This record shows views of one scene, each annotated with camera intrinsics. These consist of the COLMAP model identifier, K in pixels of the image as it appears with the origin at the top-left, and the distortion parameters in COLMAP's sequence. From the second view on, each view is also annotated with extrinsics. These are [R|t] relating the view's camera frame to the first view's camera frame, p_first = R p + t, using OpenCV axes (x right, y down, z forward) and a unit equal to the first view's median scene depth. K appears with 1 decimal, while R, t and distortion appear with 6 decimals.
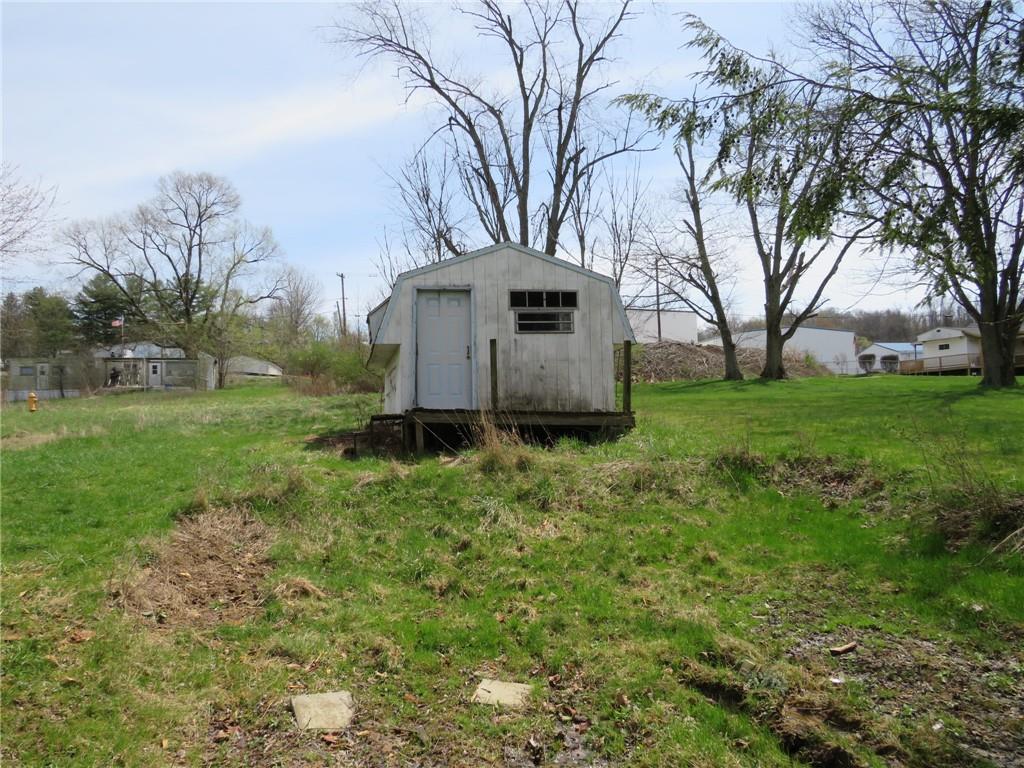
lens RADIAL K [[715.8, 0, 512.0], [0, 715.8, 384.0], [0, 0, 1]] dist [-0.028816, 0.001743]
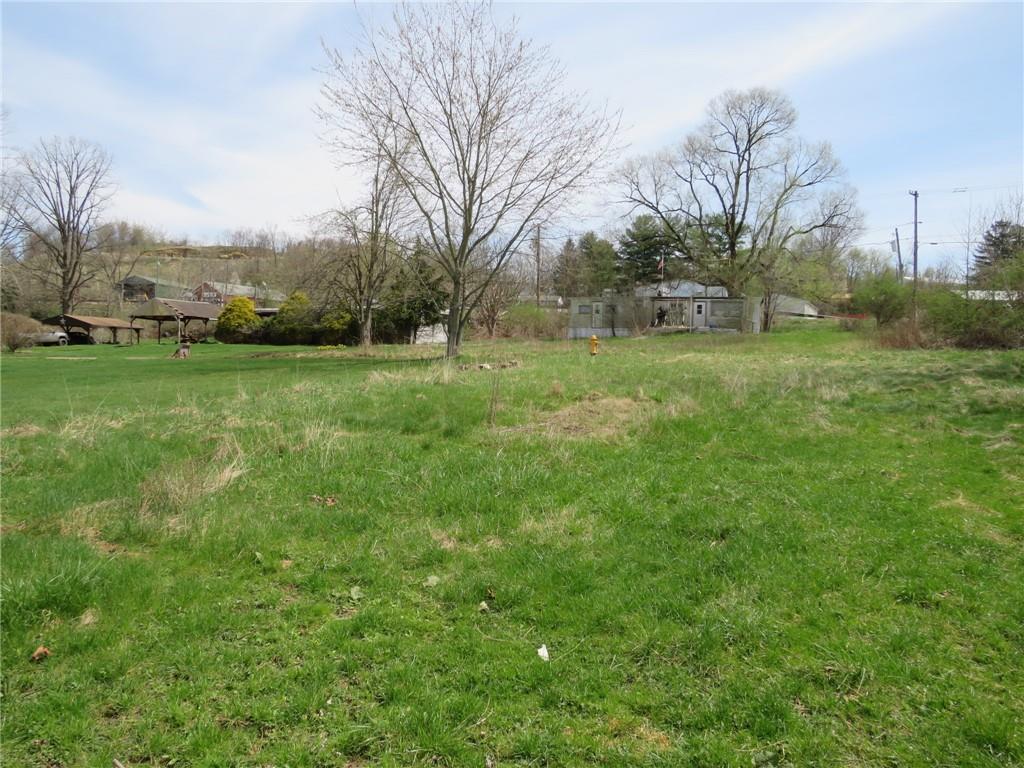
lens RADIAL K [[715.8, 0, 512.0], [0, 715.8, 384.0], [0, 0, 1]] dist [-0.028816, 0.001743]
pose [[0.769331, 0.075080, -0.634423, -0.076488], [-0.019619, 0.995378, 0.094005, -0.005204], [0.638549, -0.059874, 0.767248, 0.096721]]
